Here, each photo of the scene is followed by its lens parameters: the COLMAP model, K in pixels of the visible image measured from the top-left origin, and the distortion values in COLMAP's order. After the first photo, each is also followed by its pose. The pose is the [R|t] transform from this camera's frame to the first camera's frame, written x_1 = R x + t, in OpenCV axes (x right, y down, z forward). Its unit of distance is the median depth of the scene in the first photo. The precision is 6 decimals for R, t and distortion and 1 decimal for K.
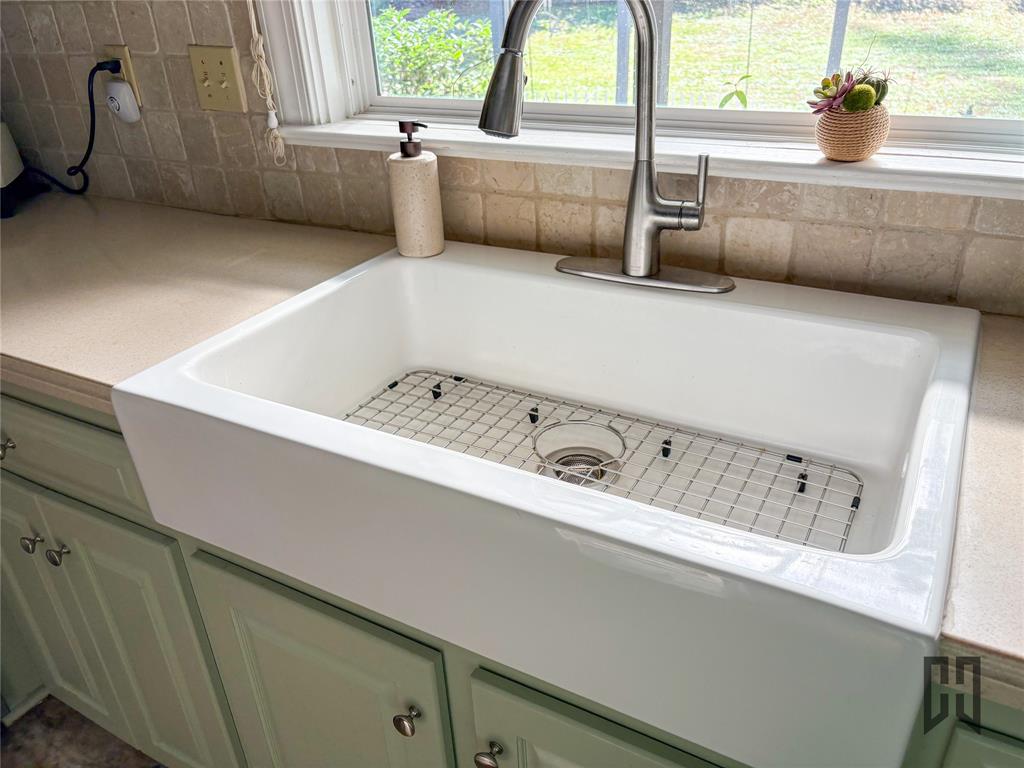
lens RADIAL K [[782.3, 0, 512.5], [0, 782.3, 388.4], [0, 0, 1]] dist [0.028703, -0.005766]
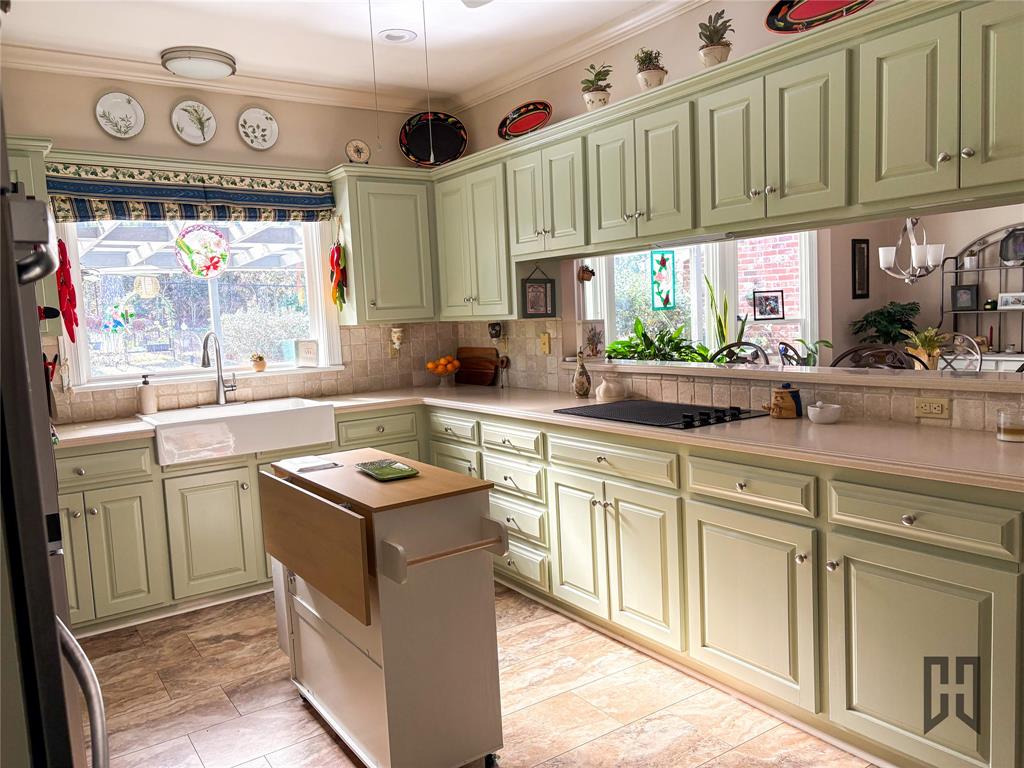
lens RADIAL K [[782.3, 0, 505.5], [0, 782.3, 383.4], [0, 0, 1]] dist [0.028703, -0.005766]
pose [[0.449096, -0.059701, 0.891487, -2.675249], [0.450074, 0.877047, -0.167996, 1.049512], [-0.771846, 0.476681, 0.420748, -1.763227]]
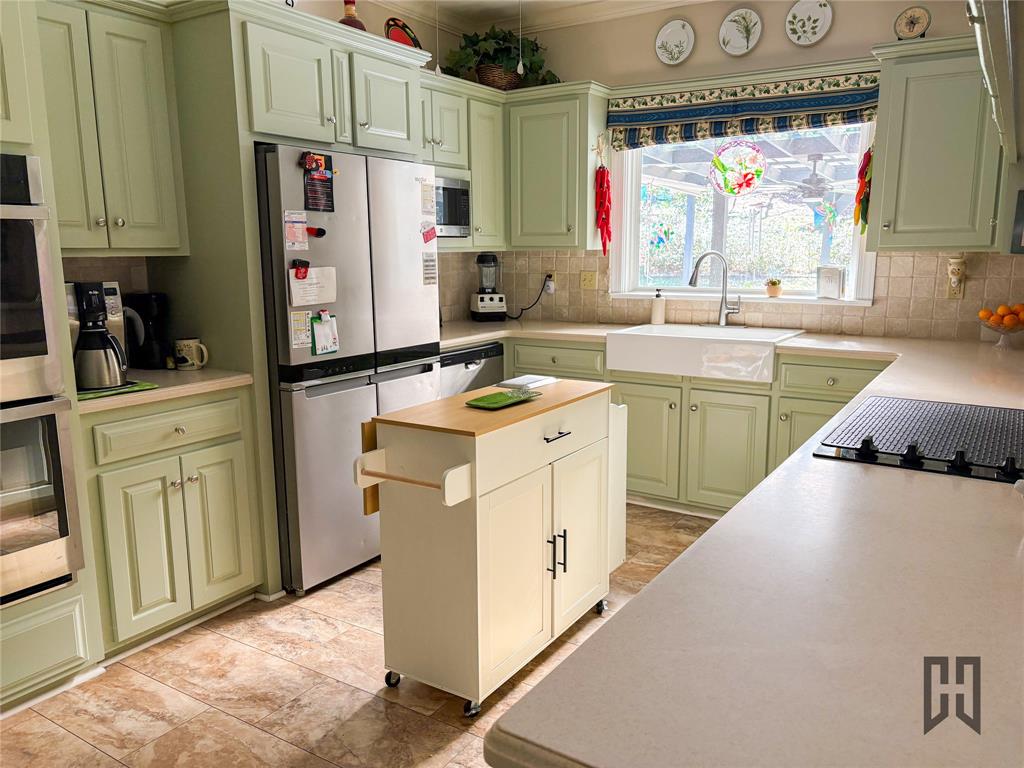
lens RADIAL K [[782.3, 0, 507.0], [0, 782.3, 387.2], [0, 0, 1]] dist [0.028703, -0.005766]
pose [[0.996732, 0.051069, -0.062596, -0.644658], [-0.068037, 0.948428, -0.309605, 1.419458], [0.043556, 0.312852, 0.948803, -2.630264]]
